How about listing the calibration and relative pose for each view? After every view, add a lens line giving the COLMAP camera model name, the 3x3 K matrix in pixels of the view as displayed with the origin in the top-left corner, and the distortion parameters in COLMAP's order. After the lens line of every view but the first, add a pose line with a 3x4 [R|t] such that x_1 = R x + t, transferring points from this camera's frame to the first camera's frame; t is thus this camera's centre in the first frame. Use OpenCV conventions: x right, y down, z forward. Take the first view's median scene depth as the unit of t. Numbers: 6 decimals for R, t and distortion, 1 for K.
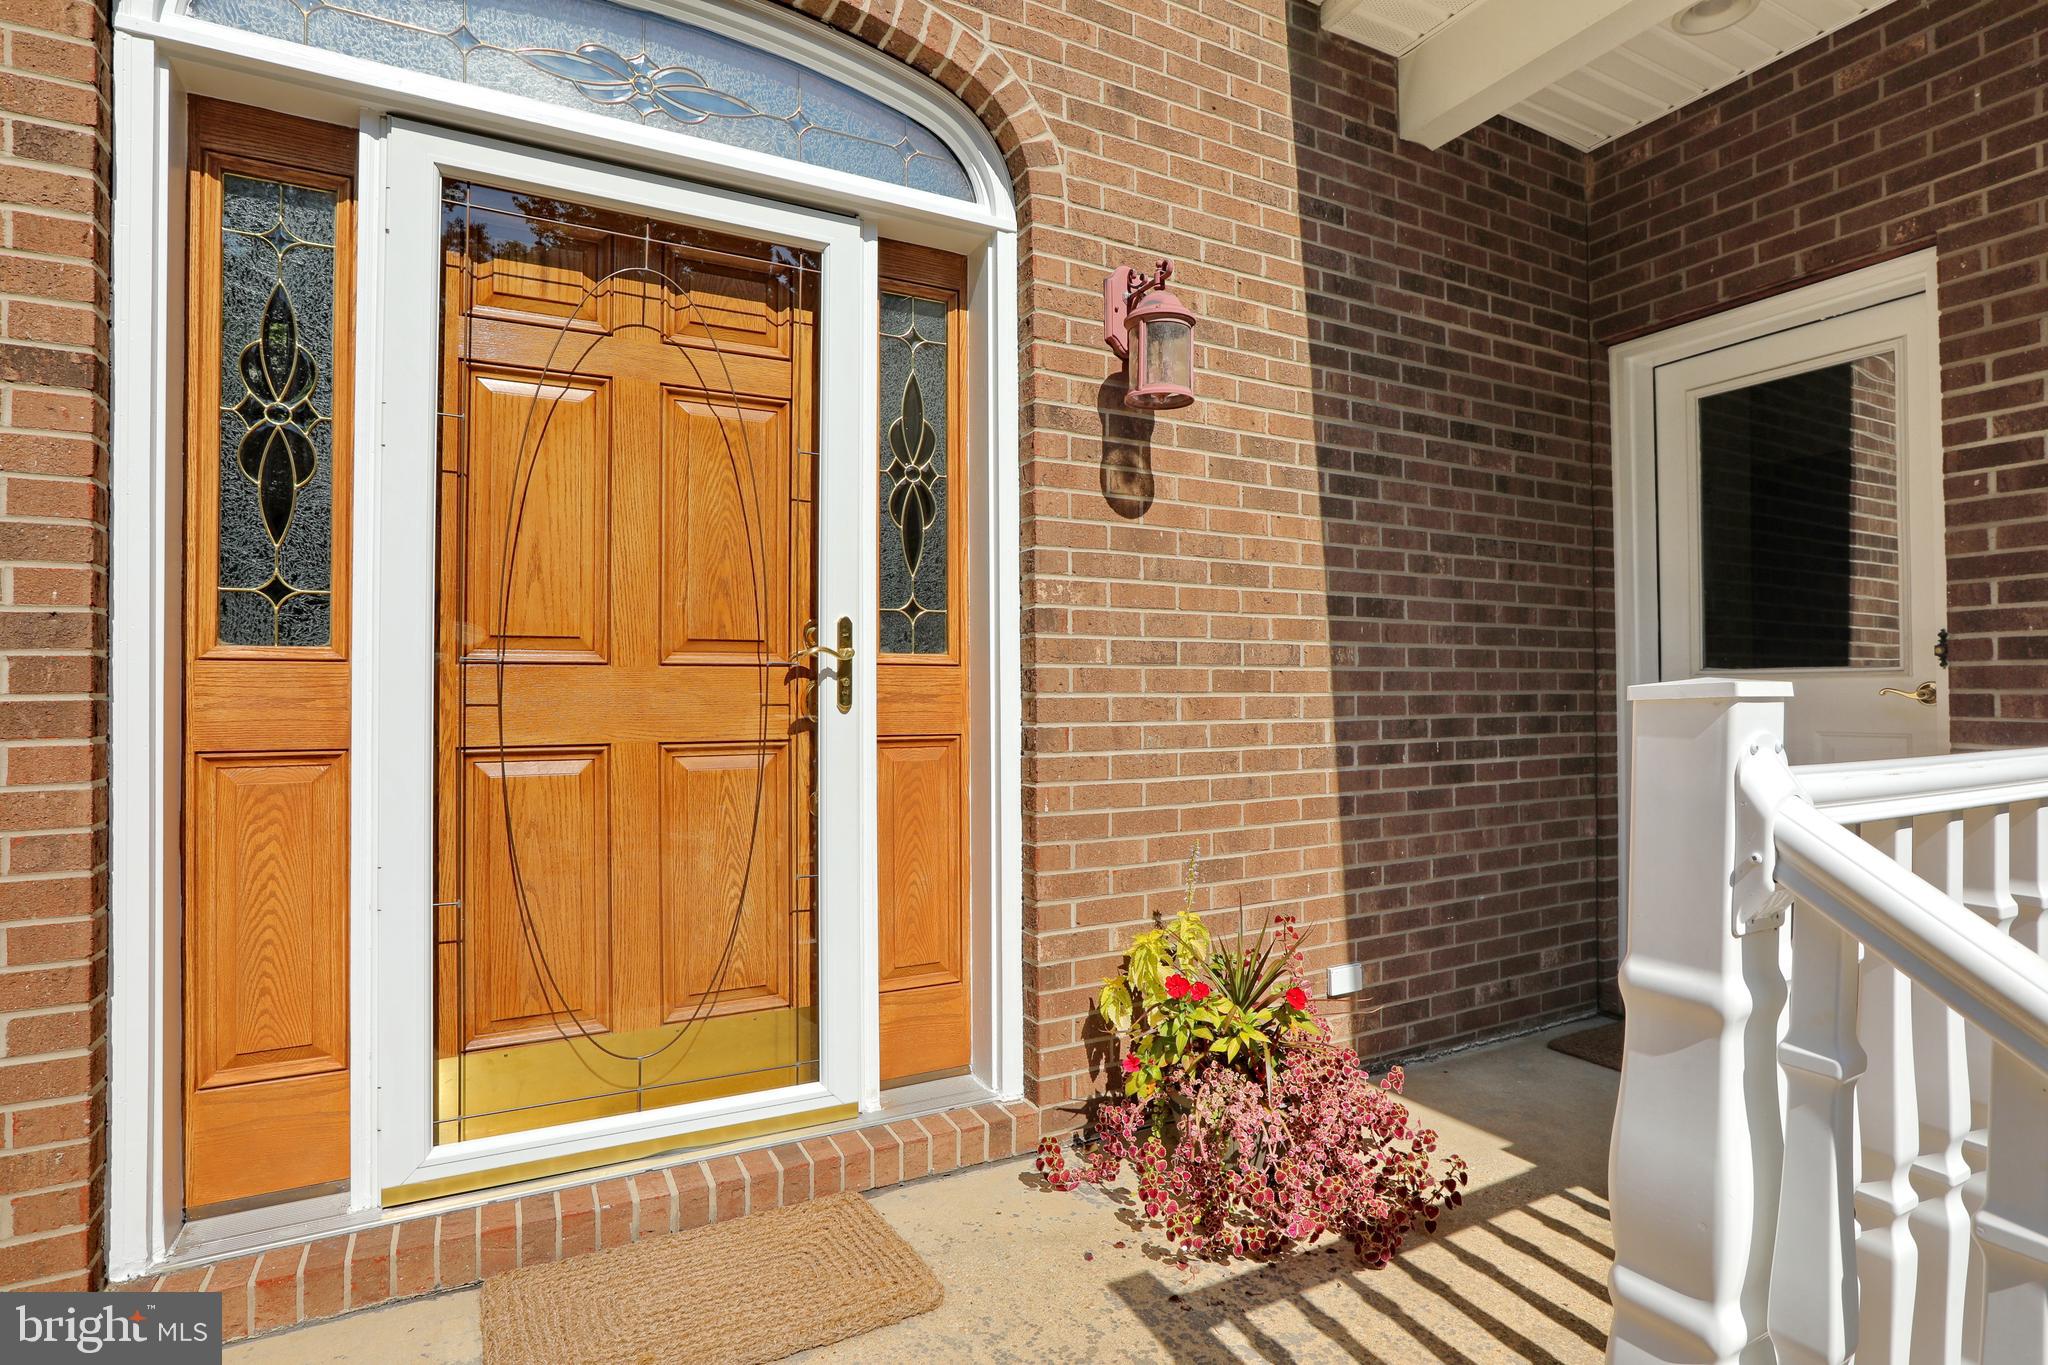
lens RADIAL K [[1043.1, 0, 1038.8], [0, 1043.1, 681.3], [0, 0, 1]] dist [-0.034851, 0.010047]
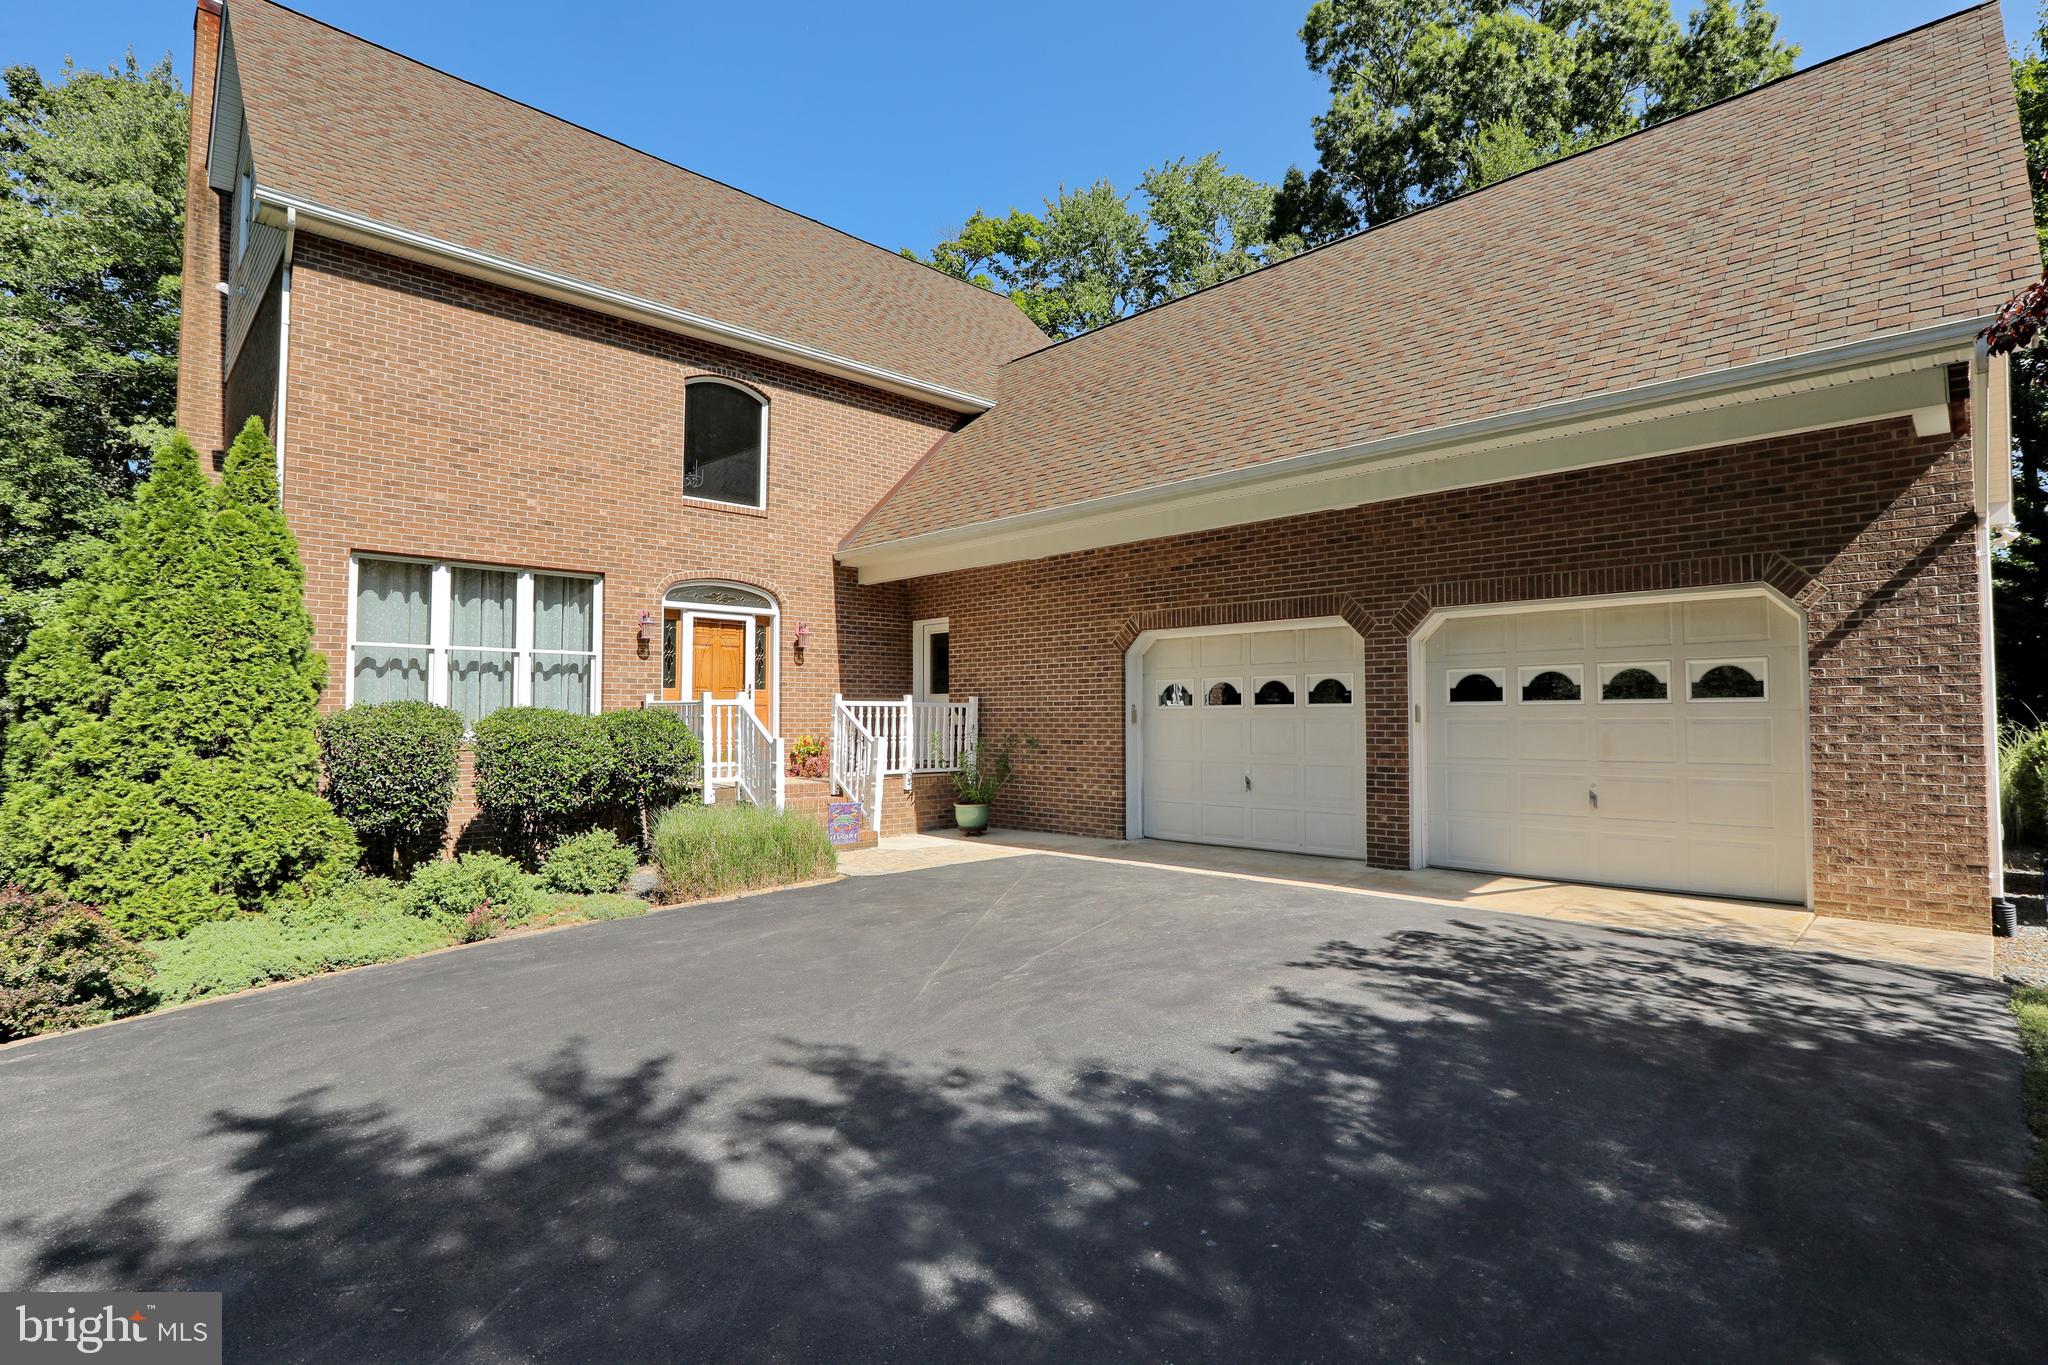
lens RADIAL K [[985.0, 0, 1024.9], [0, 985.0, 678.6], [0, 0, 1]] dist [-0.033903, 0.008685]
pose [[0.958157, 0.015030, 0.285848, -0.266270], [-0.006609, 0.999516, -0.030402, 0.065257], [-0.286166, 0.027241, 0.957793, -4.503571]]
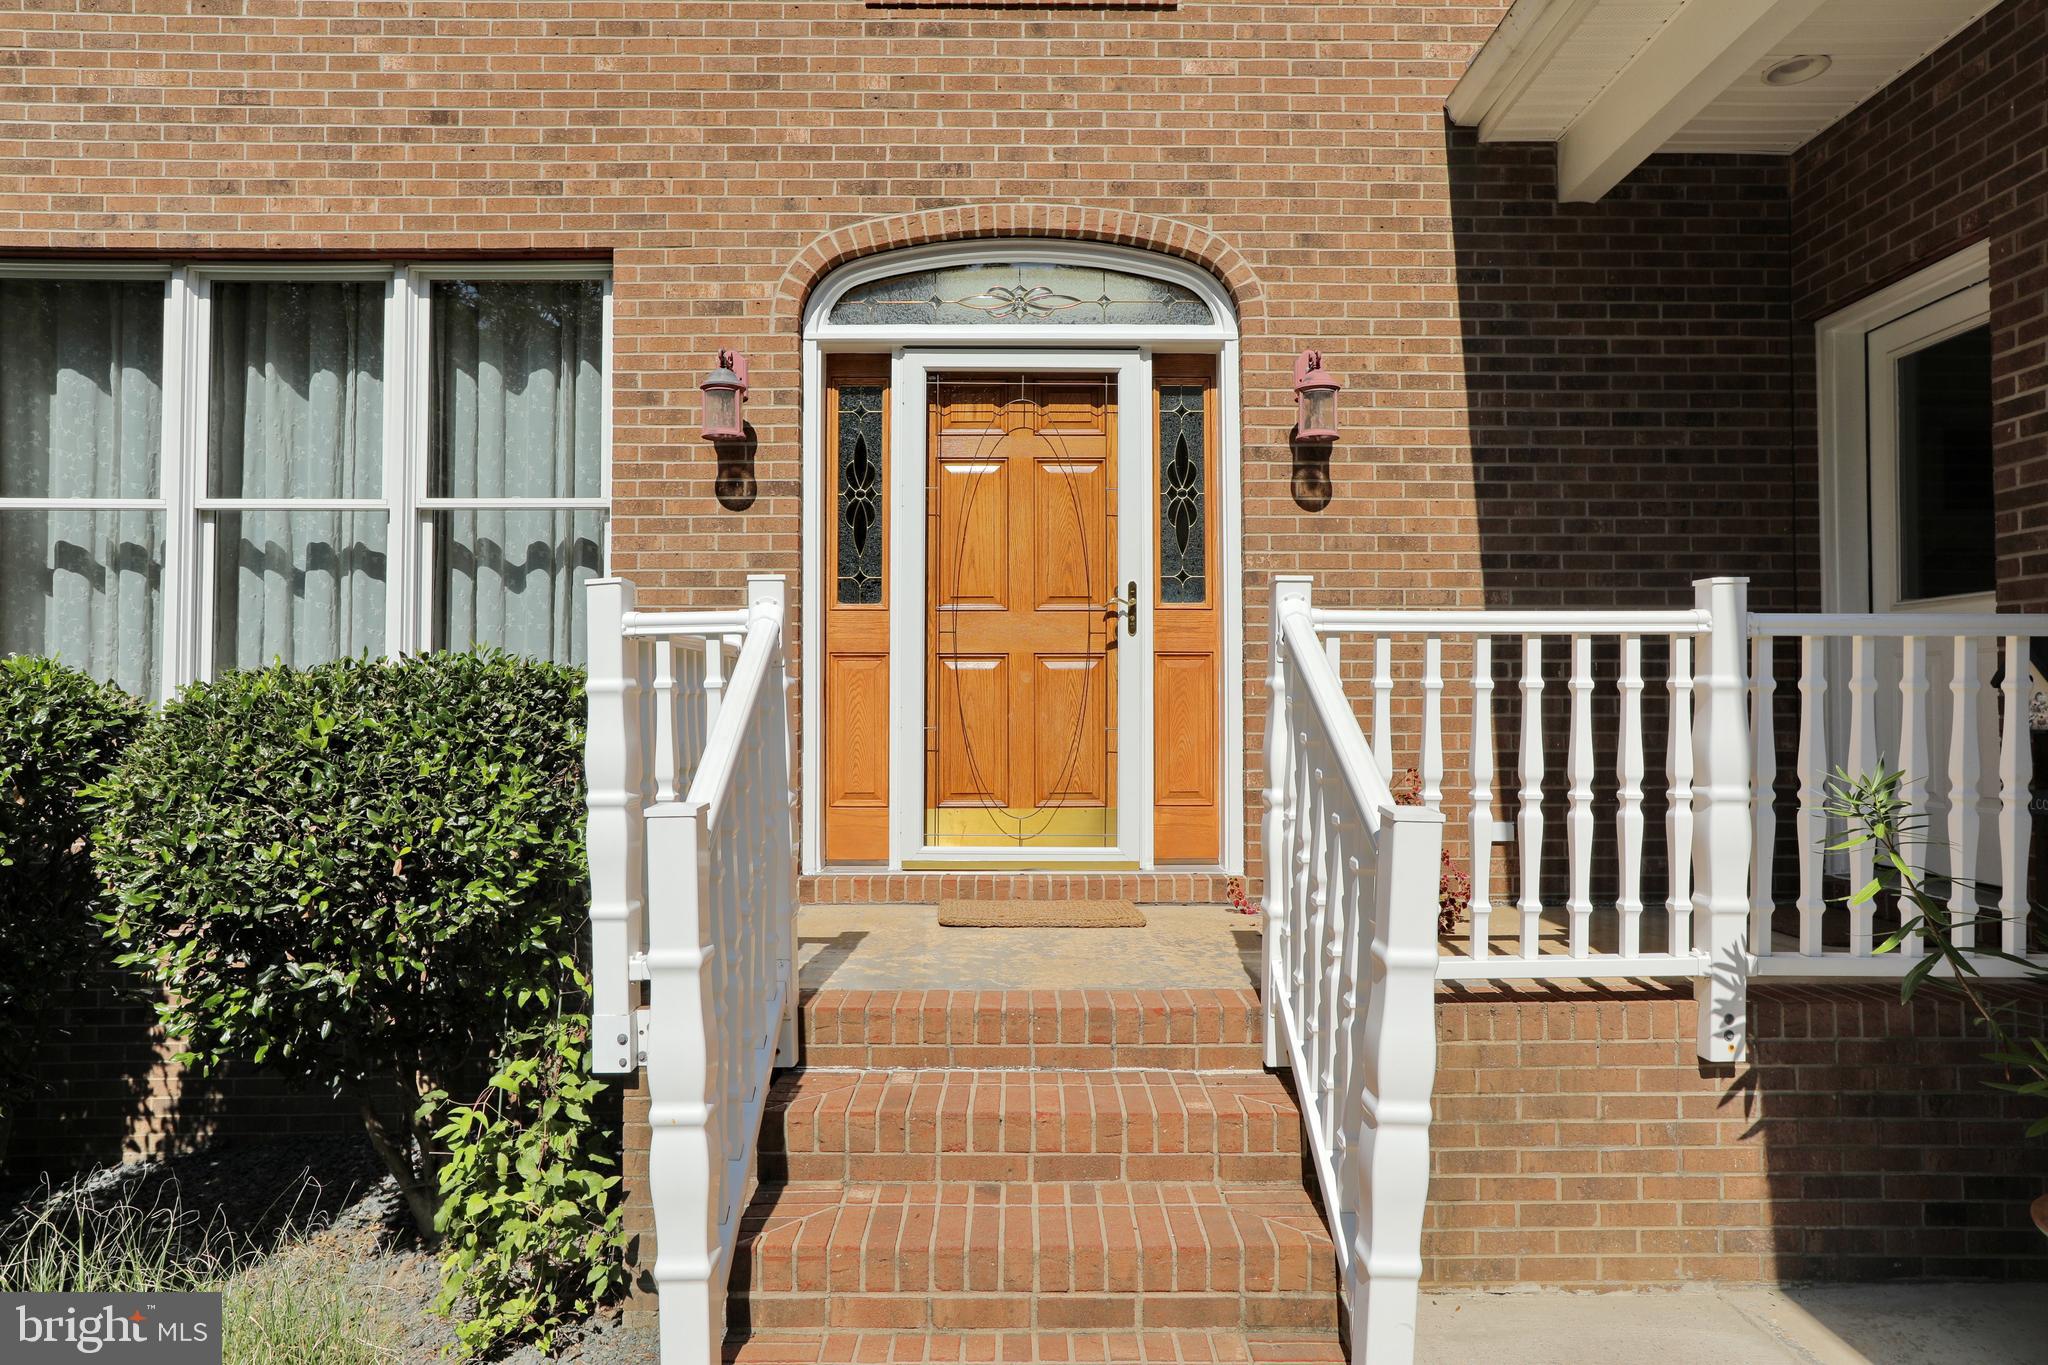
lens RADIAL K [[1208.9, 0, 1026.4], [0, 1208.9, 676.7], [0, 0, 1]] dist [-0.001389, 0.006887]
pose [[0.887230, -0.006634, -0.461280, 0.561511], [0.002250, 0.999947, -0.010051, 0.112093], [0.461323, 0.007880, 0.887197, -0.832675]]
